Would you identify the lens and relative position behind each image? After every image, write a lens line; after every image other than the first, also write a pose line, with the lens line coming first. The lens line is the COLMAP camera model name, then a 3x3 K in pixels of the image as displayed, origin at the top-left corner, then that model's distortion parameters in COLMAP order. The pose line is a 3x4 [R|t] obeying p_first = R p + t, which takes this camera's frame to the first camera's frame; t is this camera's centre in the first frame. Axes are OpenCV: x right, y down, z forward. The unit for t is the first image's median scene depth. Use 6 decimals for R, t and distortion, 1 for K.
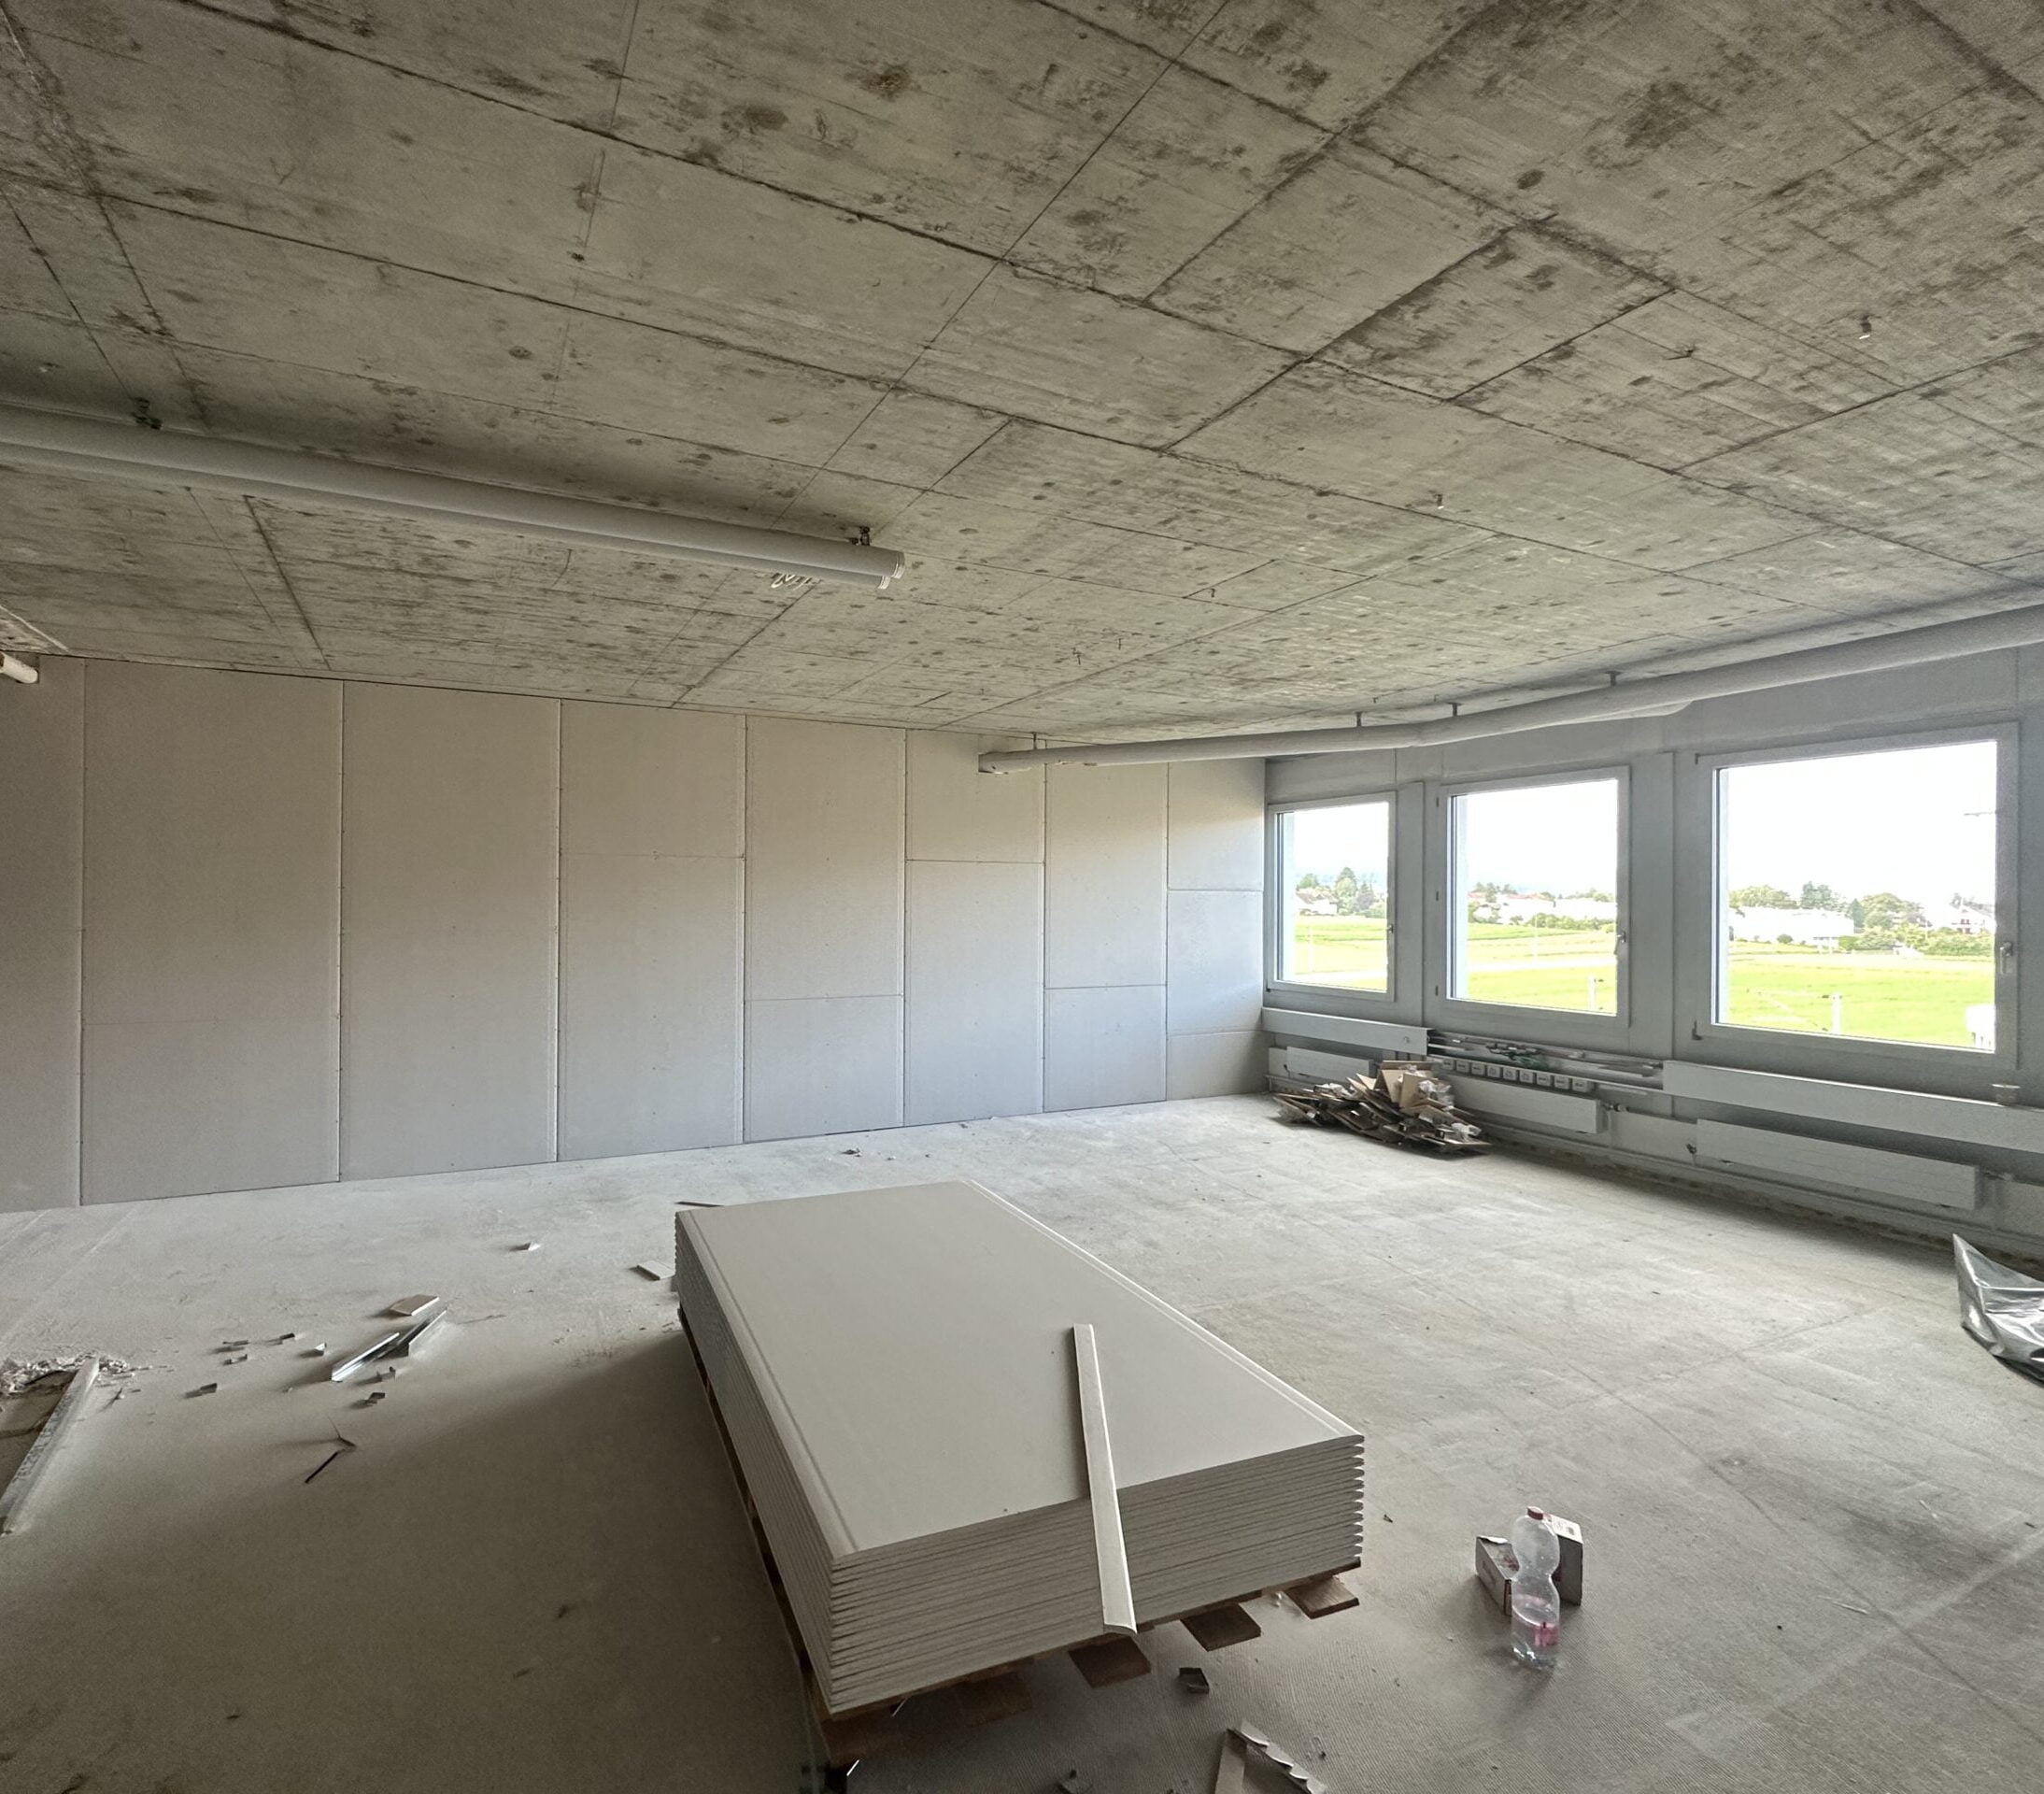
lens RADIAL K [[781.8, 0, 1022.0], [0, 781.8, 897.0], [0, 0, 1]] dist [-0.000044, -0.000002]
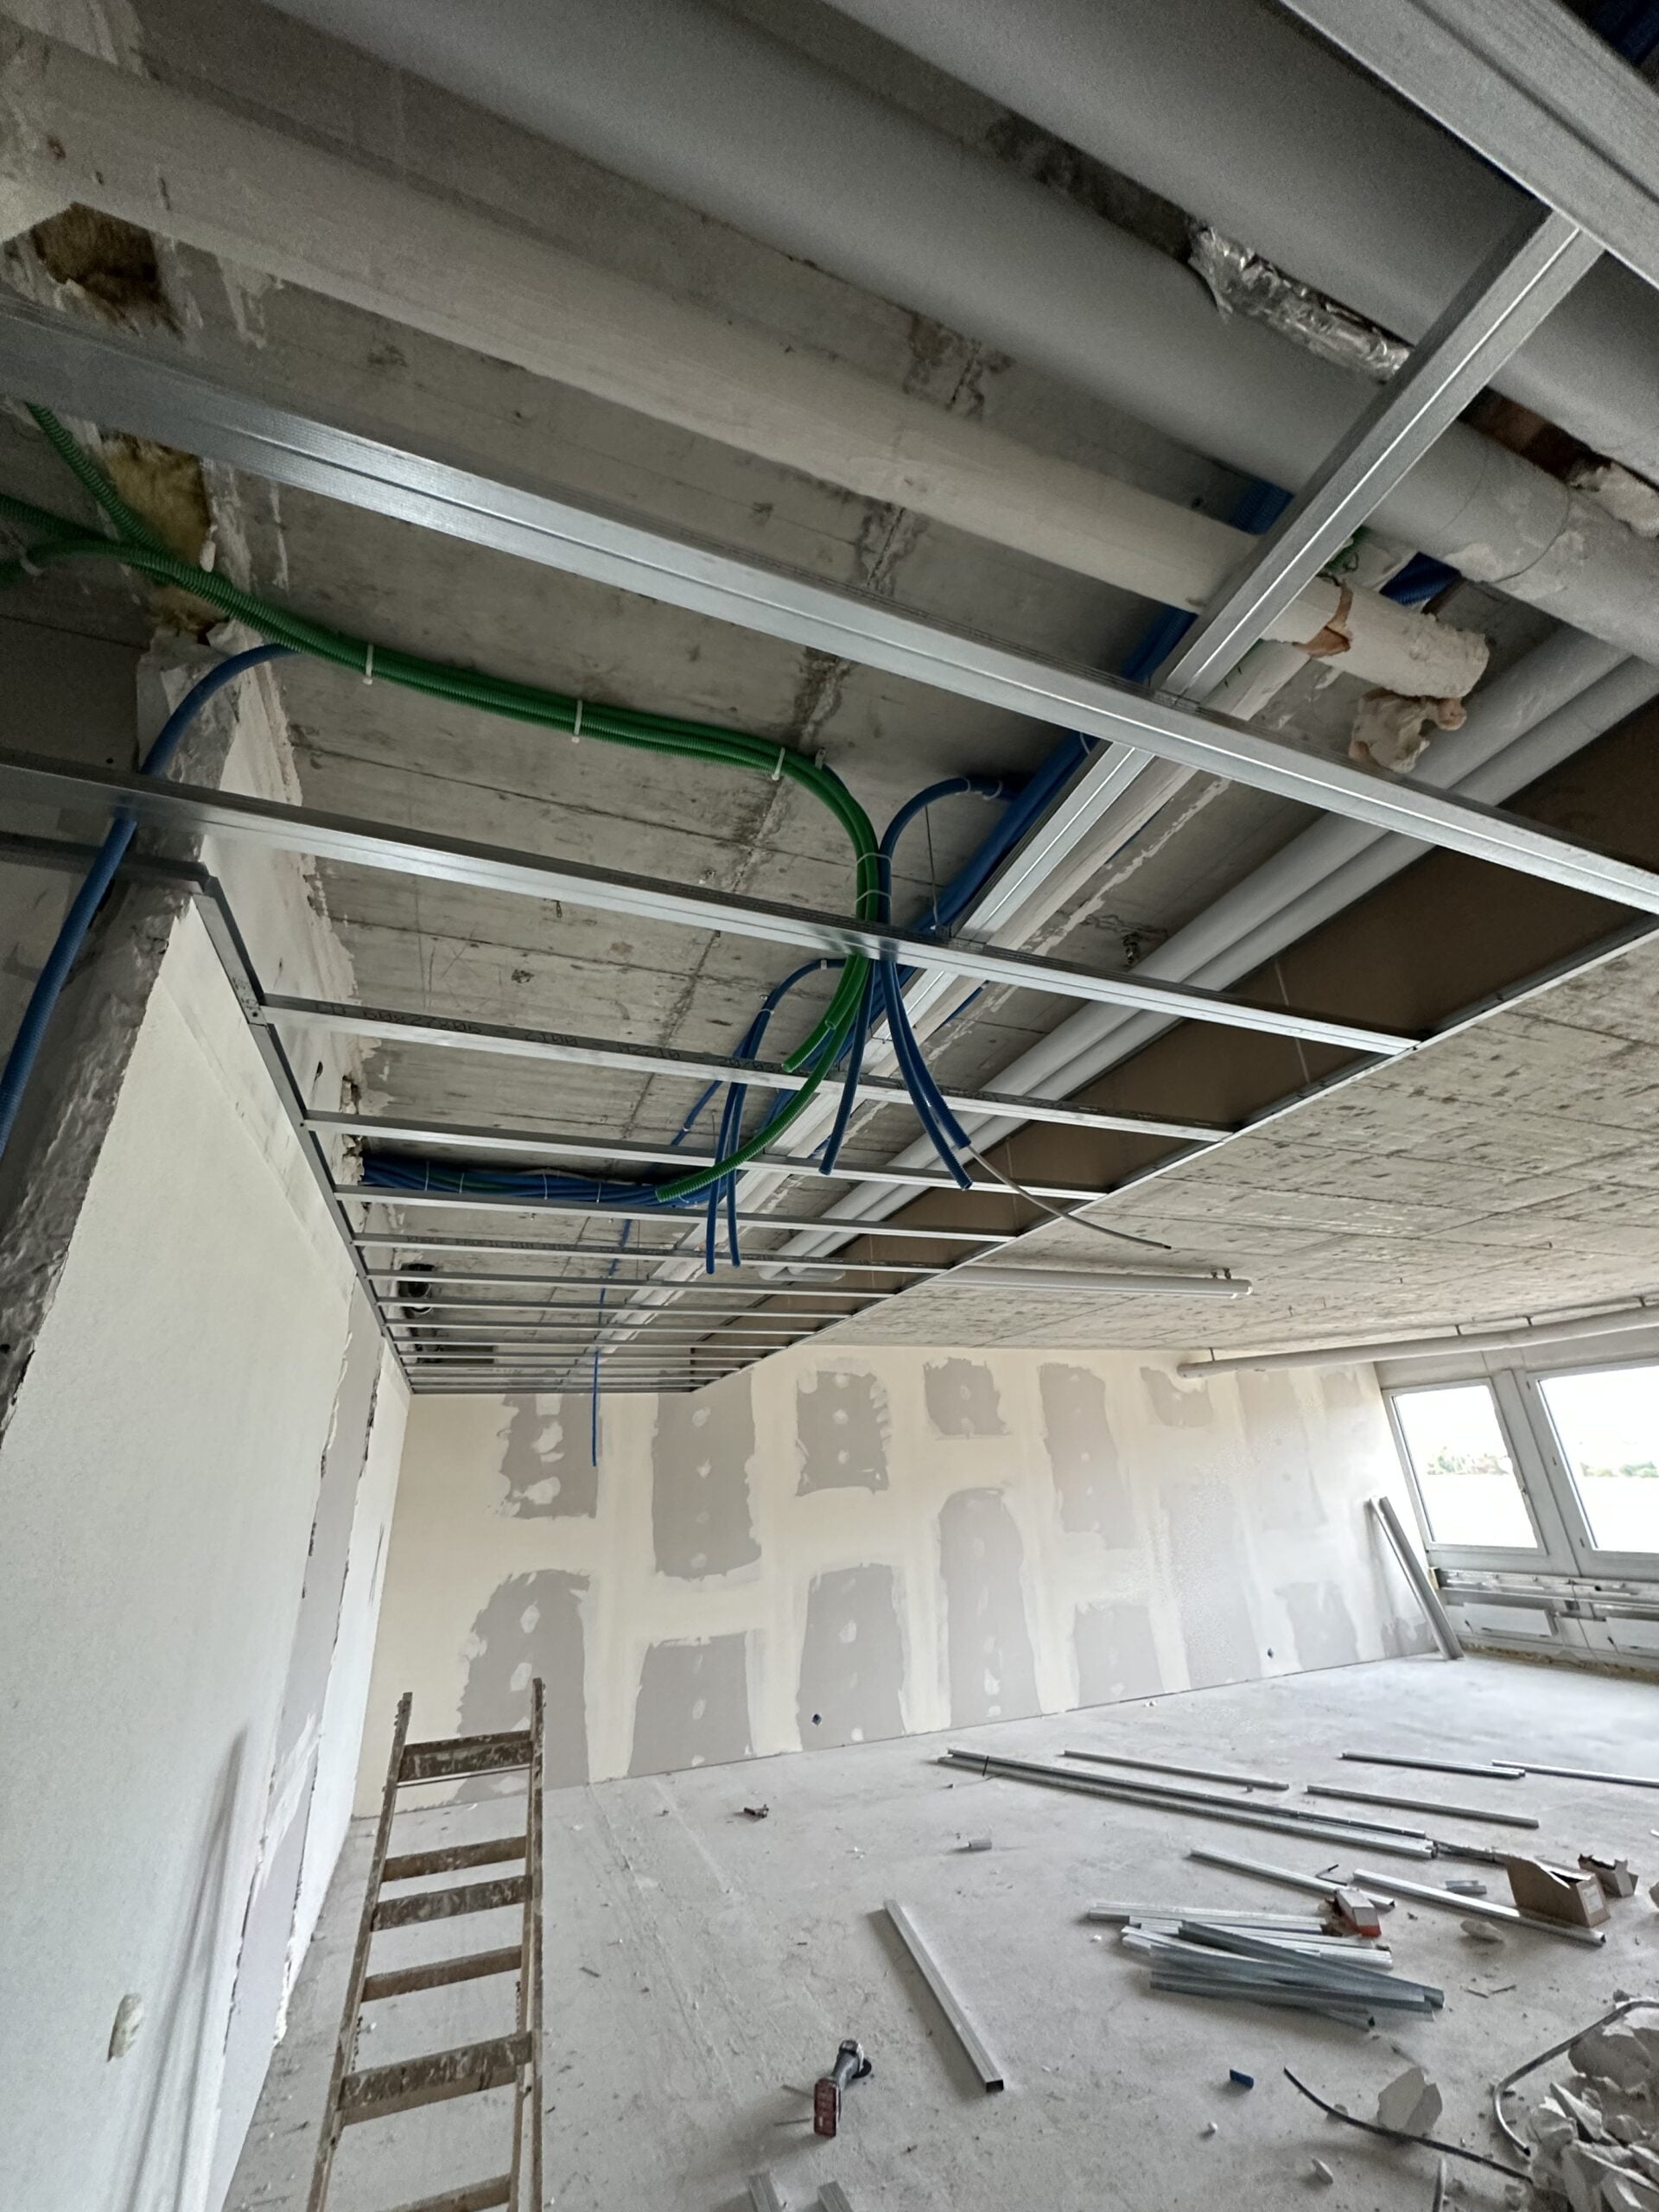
lens RADIAL K [[872.7, 0, 829.5], [0, 872.7, 1106.0], [0, 0, 1]] dist [-0.000220, -0.000014]
pose [[0.997970, -0.061585, -0.016218, -0.647676], [0.050420, 0.919630, -0.389537, -0.042646], [0.038904, 0.387928, 0.920868, -0.646168]]
